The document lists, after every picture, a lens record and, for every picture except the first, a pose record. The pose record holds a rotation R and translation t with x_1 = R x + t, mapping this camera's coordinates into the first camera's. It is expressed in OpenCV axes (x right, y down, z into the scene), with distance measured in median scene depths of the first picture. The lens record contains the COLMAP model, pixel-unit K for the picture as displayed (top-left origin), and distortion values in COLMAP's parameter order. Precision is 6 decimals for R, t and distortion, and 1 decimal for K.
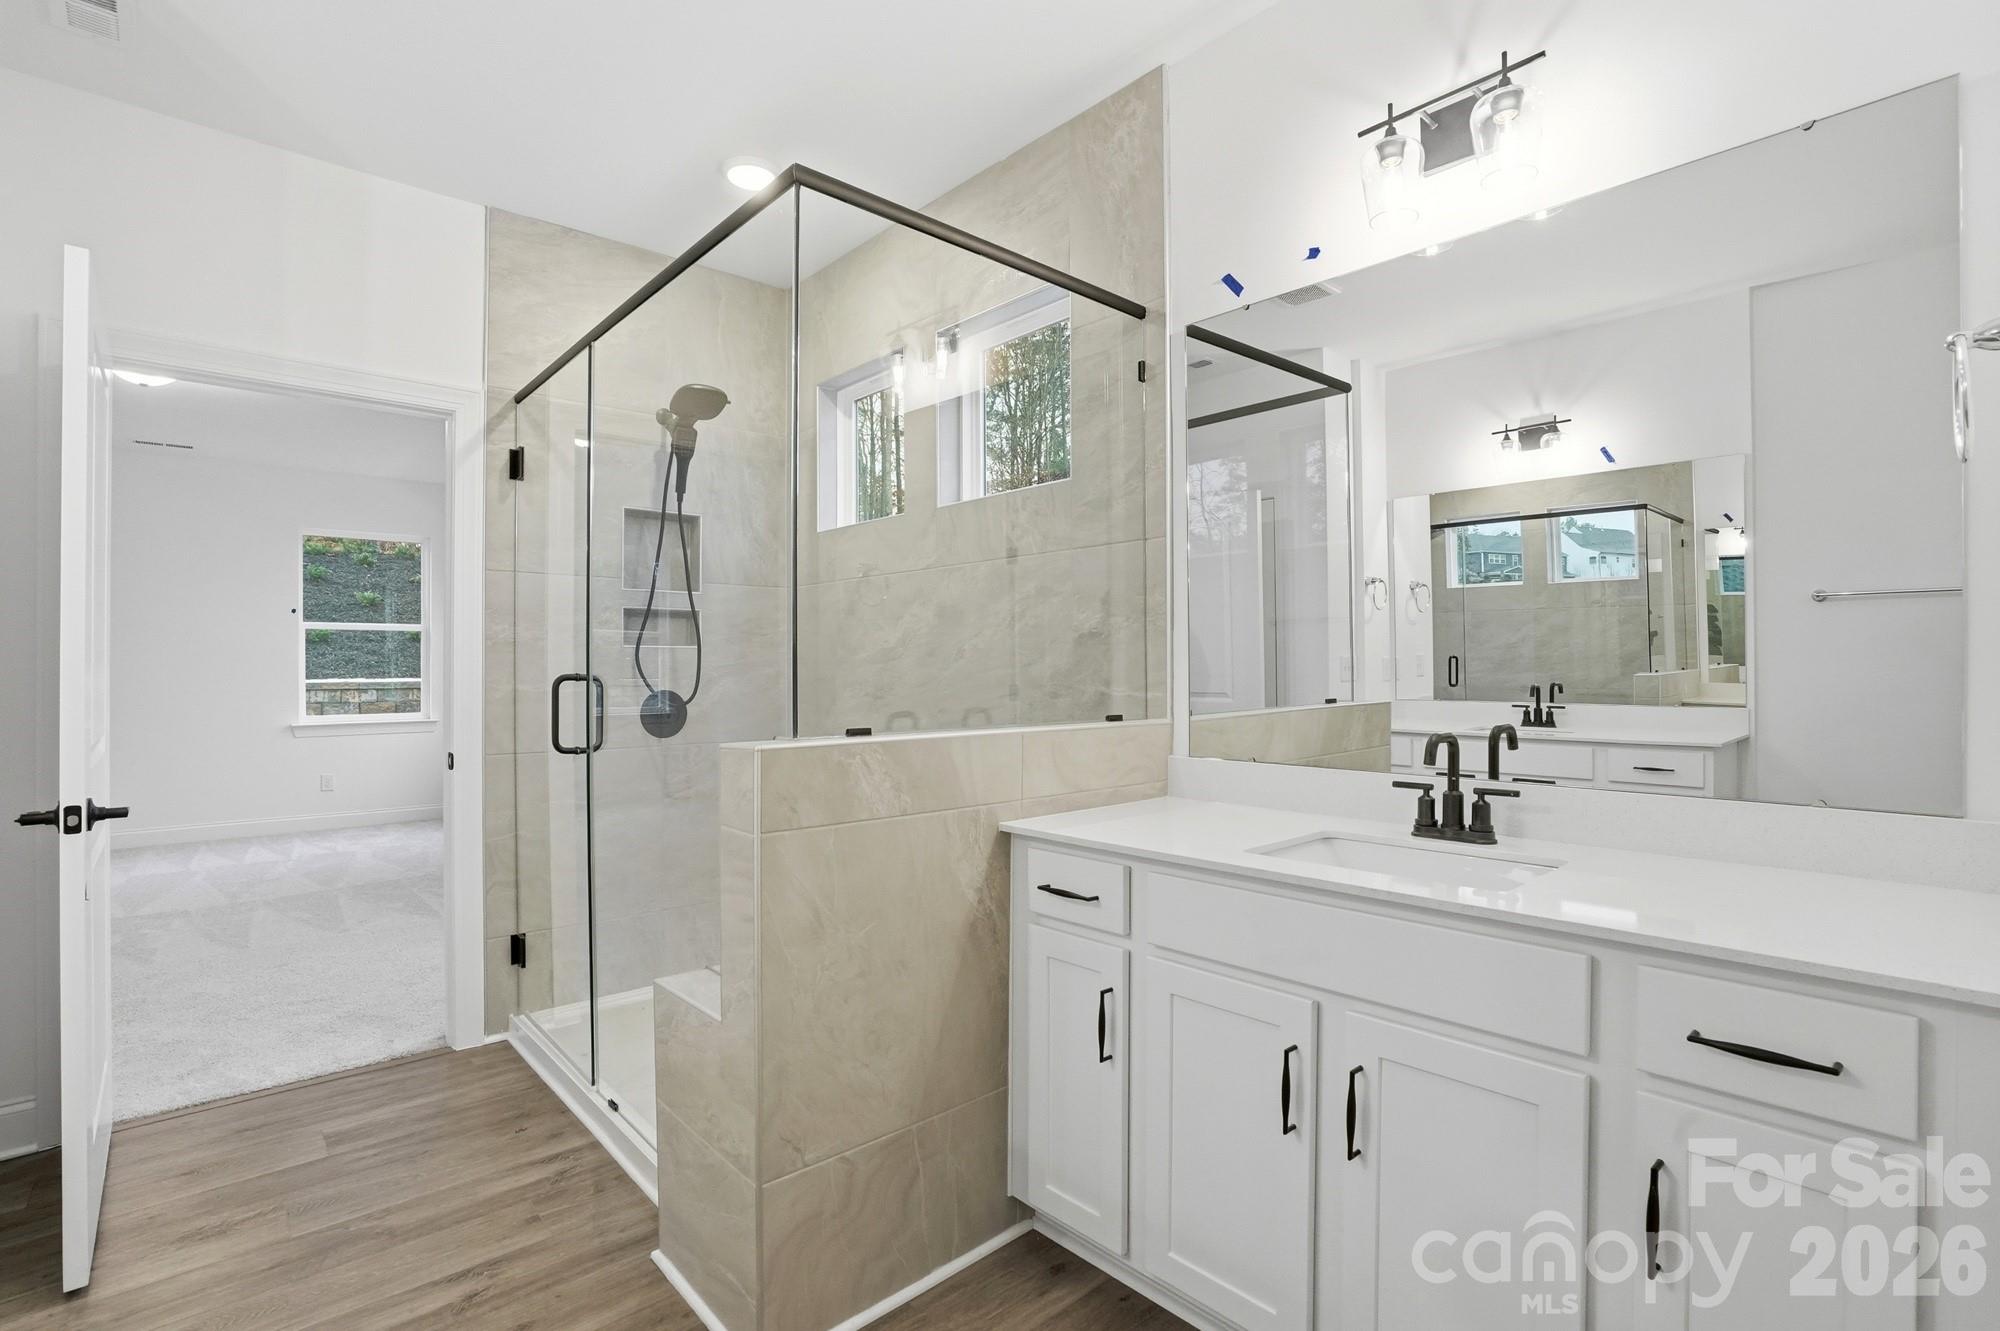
lens RADIAL K [[940.4, 0, 999.1], [0, 940.4, 671.1], [0, 0, 1]] dist [-0.056048, 0.019083]
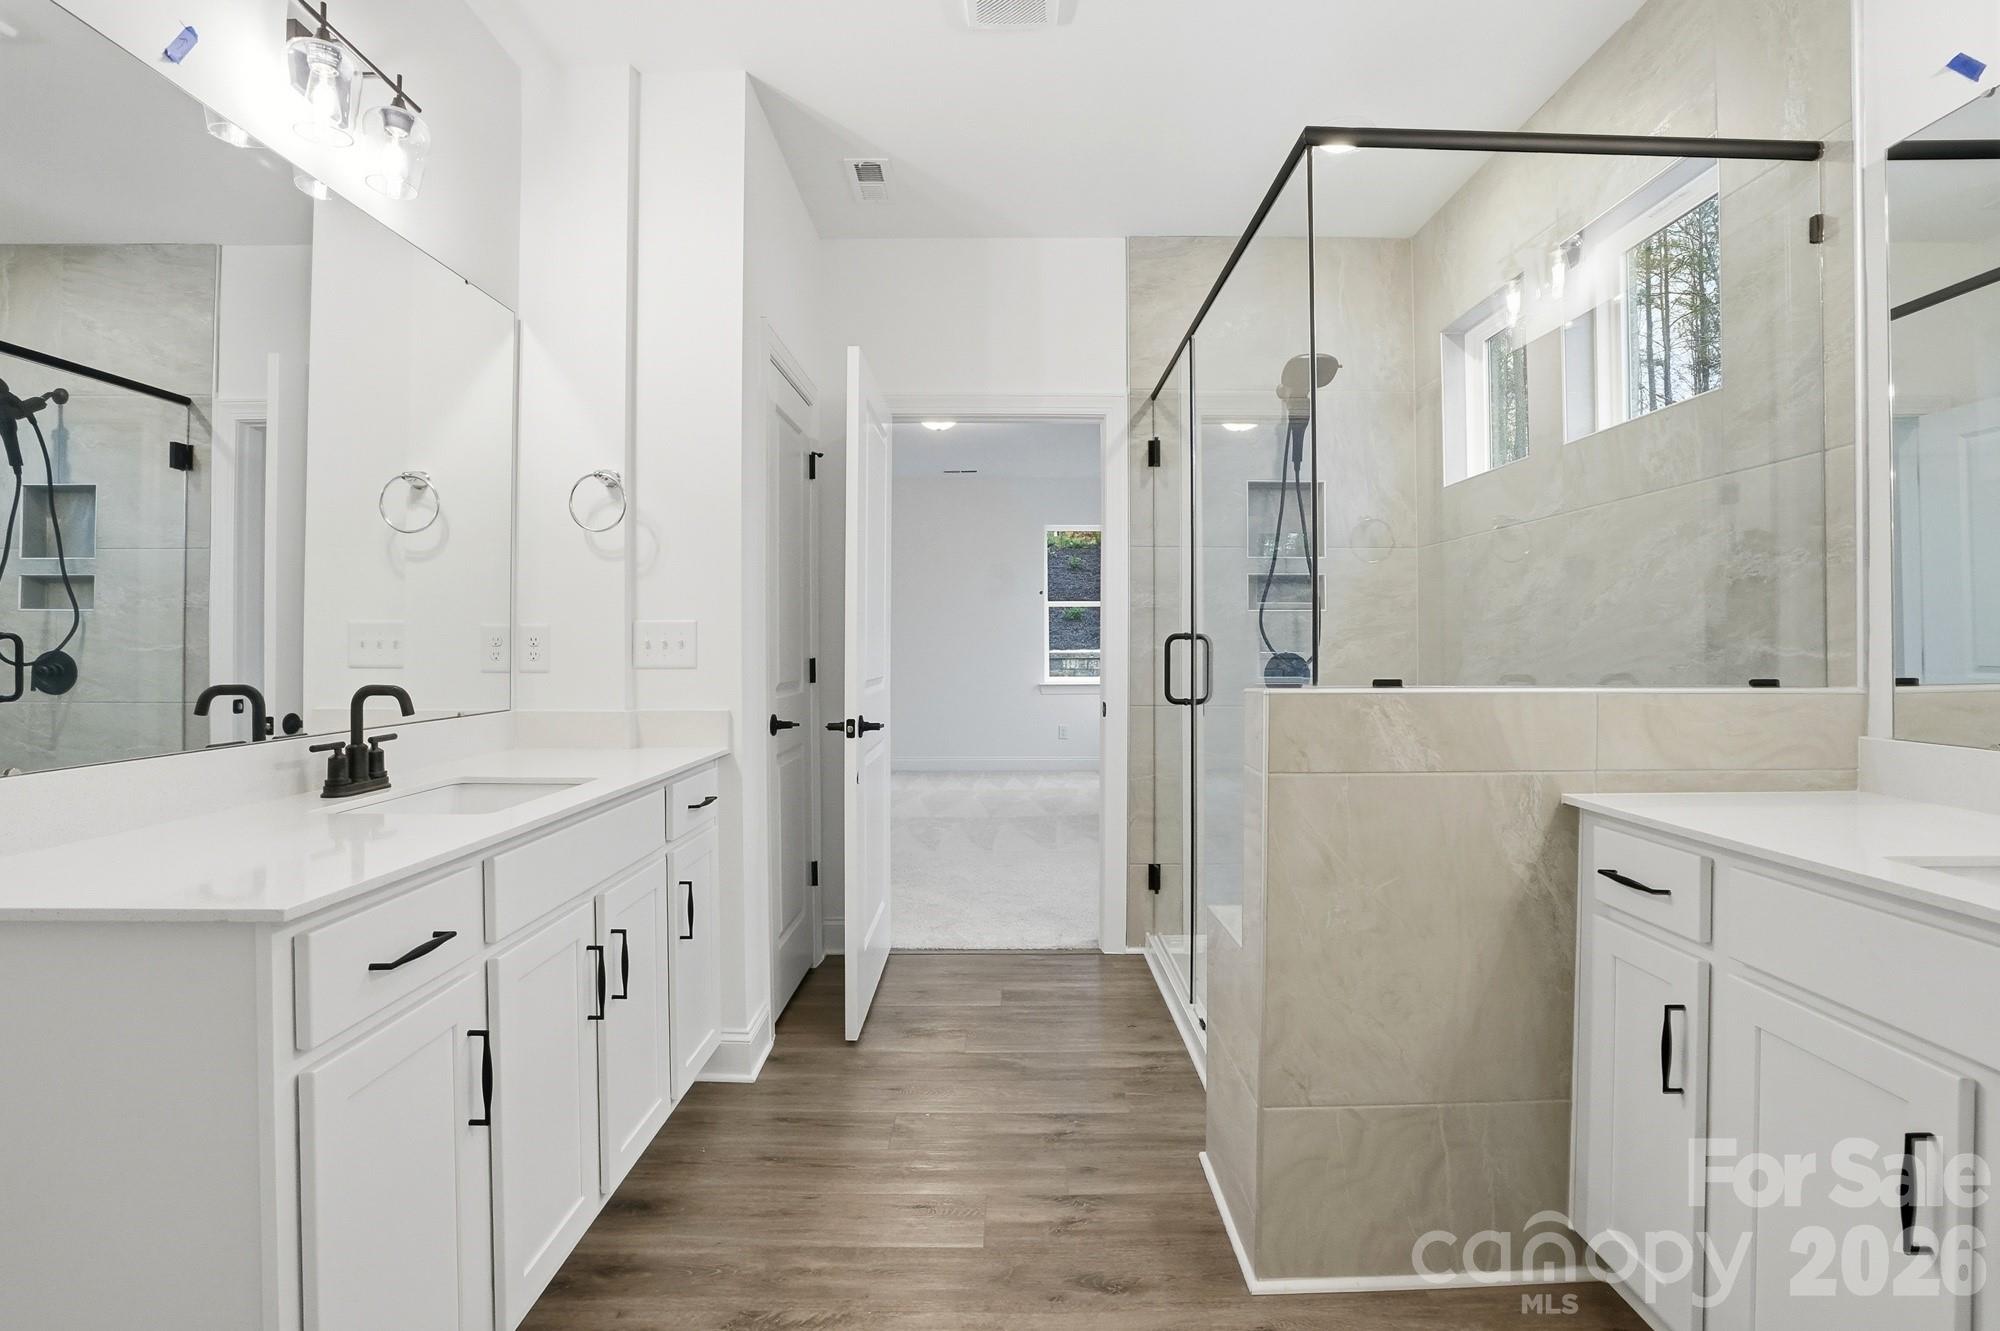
lens RADIAL K [[951.3, 0, 1009.2], [0, 951.3, 649.8], [0, 0, 1]] dist [-0.062625, 0.025037]
pose [[0.744729, 0.005369, -0.667346, 0.156674], [-0.005083, 0.999984, 0.002373, 0.022165], [0.667348, 0.001625, 0.744744, 0.006859]]
